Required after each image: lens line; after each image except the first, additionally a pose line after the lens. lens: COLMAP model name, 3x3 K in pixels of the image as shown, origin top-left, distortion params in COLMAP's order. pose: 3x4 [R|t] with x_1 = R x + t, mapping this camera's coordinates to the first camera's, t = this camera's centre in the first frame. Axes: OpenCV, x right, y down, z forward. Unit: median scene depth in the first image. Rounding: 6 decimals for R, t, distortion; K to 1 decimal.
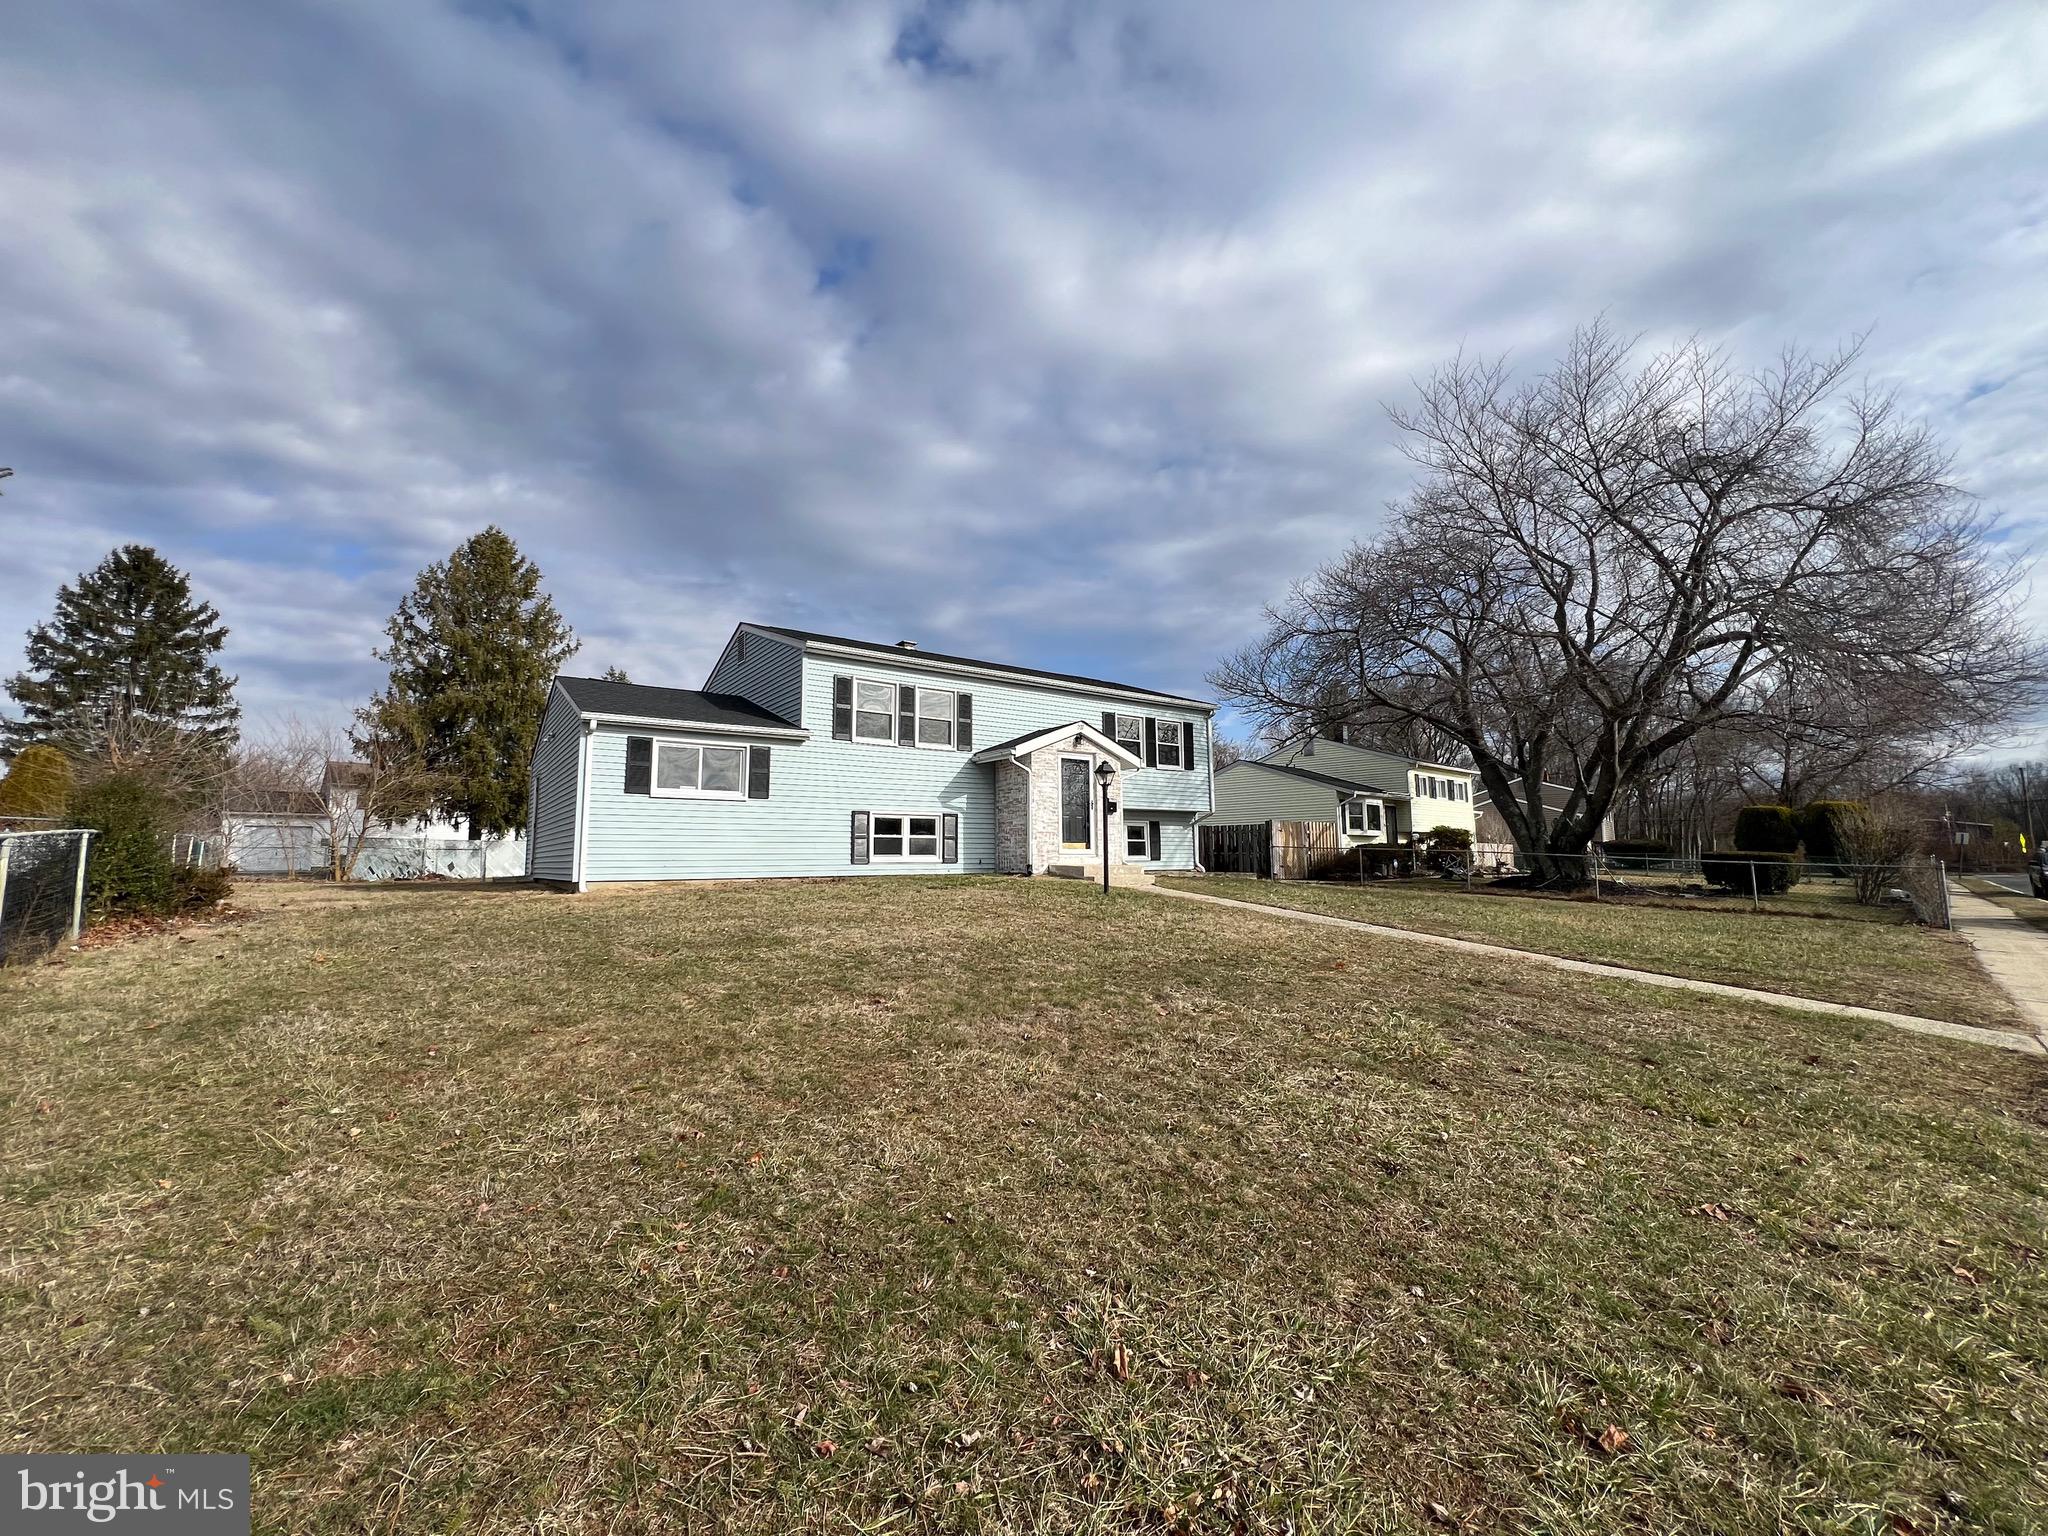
lens RADIAL K [[810.1, 0, 1024.0], [0, 810.1, 768.0], [0, 0, 1]] dist [0.010535, -0.000011]
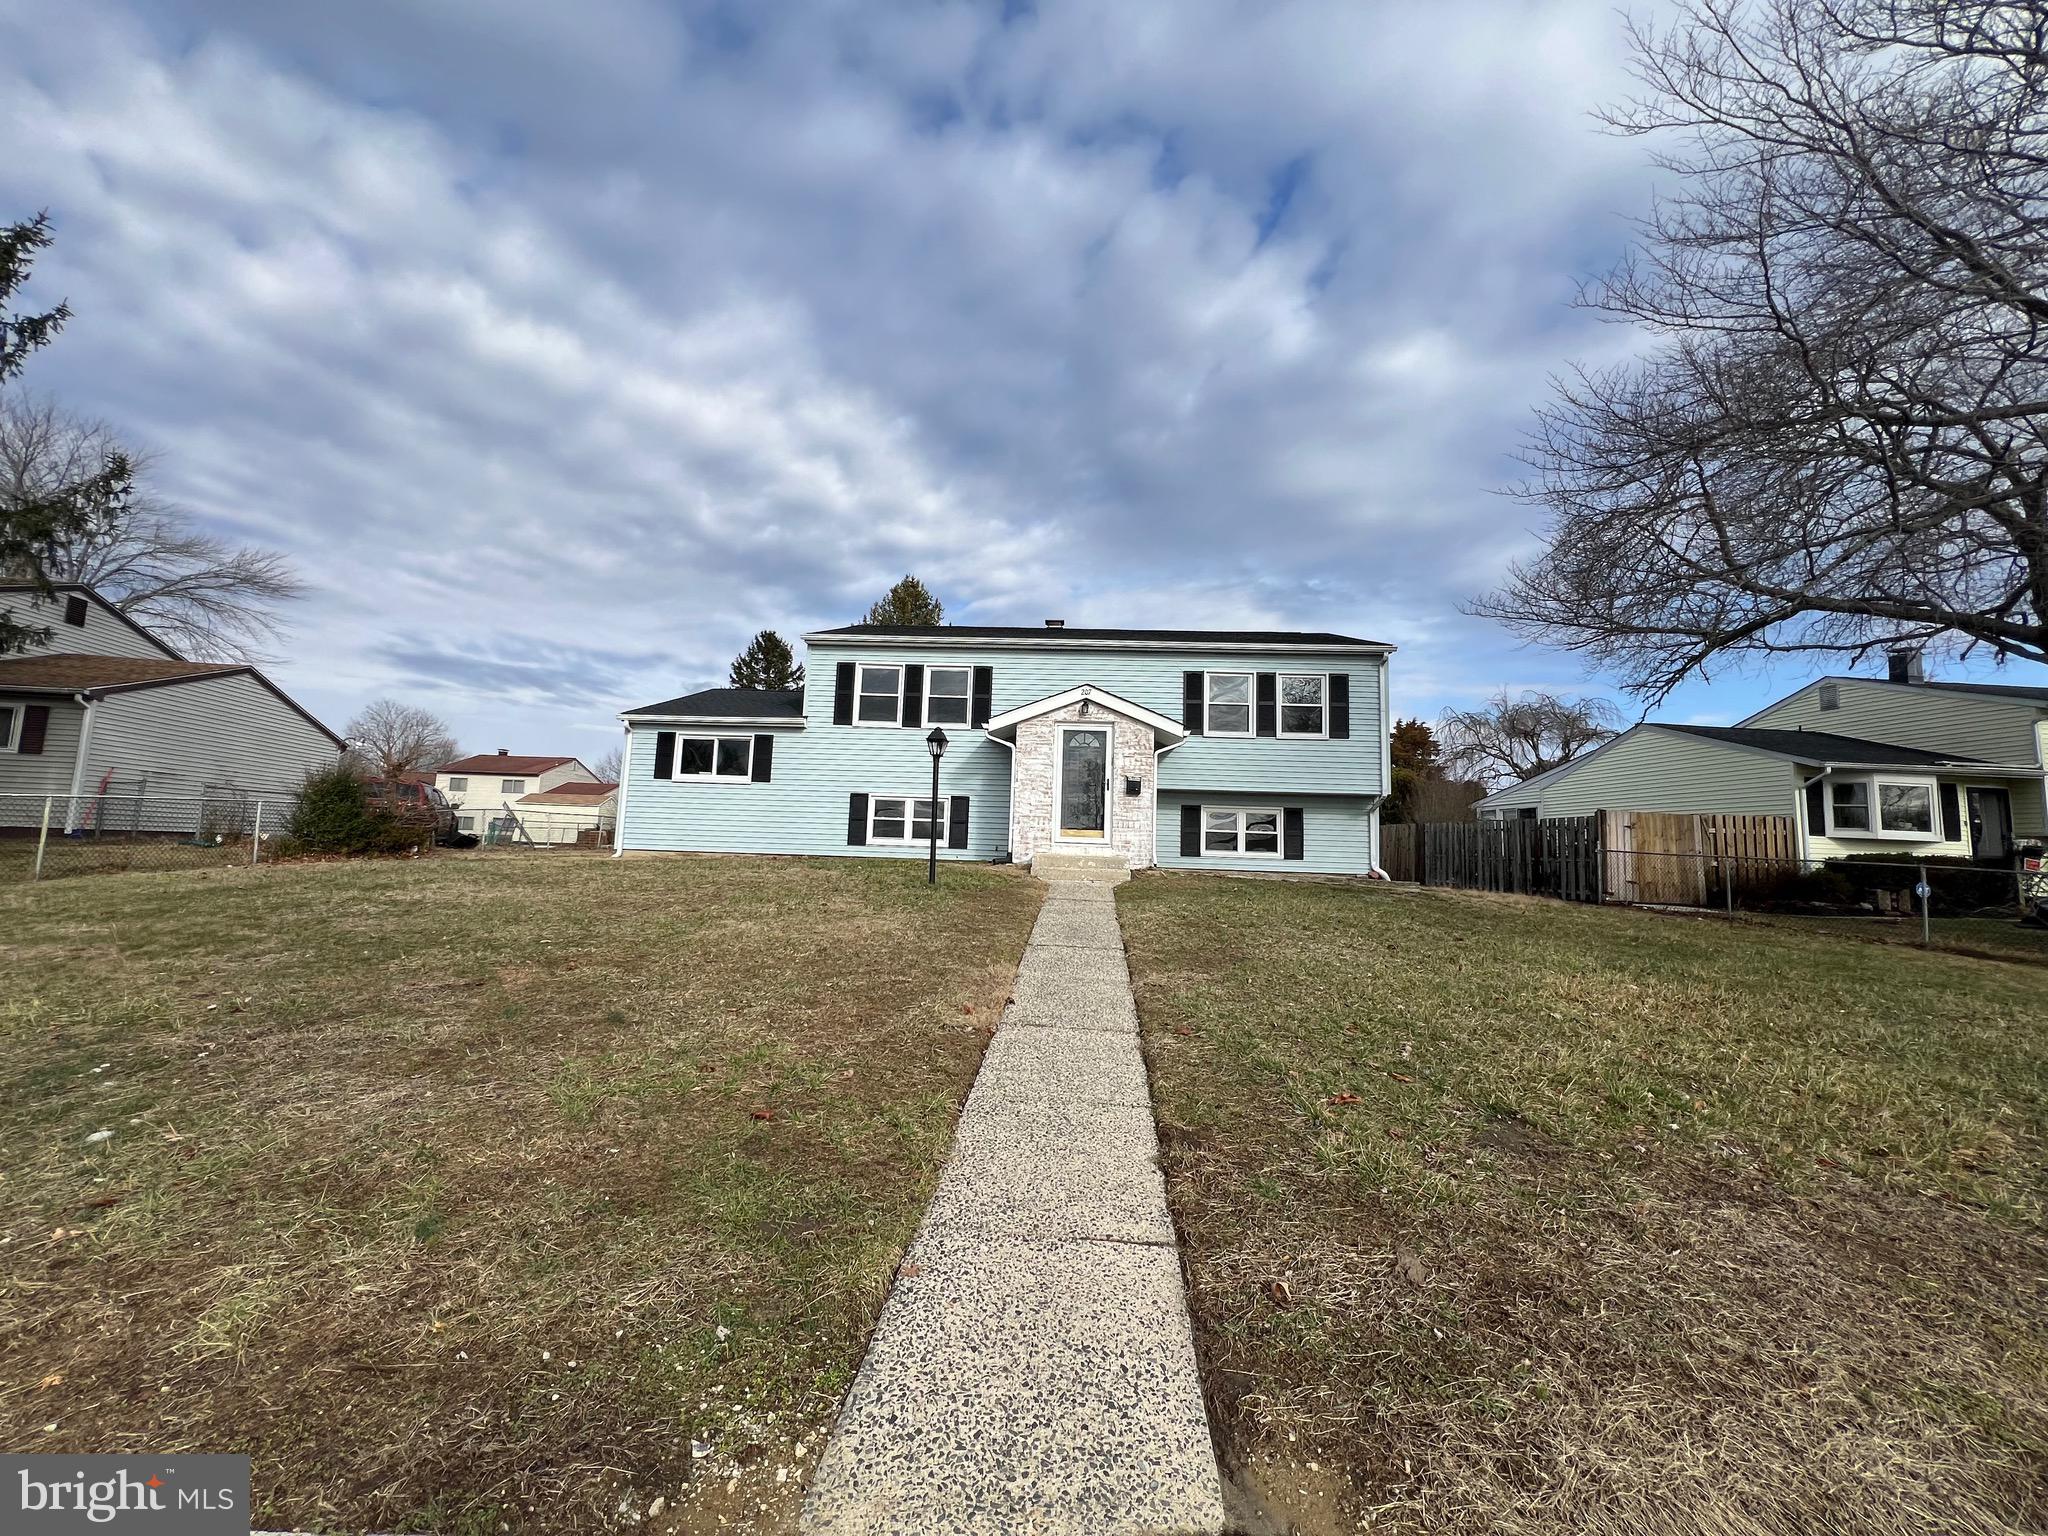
lens RADIAL K [[863.8, 0, 1024.0], [0, 863.8, 768.0], [0, 0, 1]] dist [0.001388, 0.000055]
pose [[0.771412, -0.035709, -0.635333, 0.584654], [0.031547, 0.999343, -0.017863, 0.042050], [0.635553, -0.006263, 0.772032, 0.258670]]
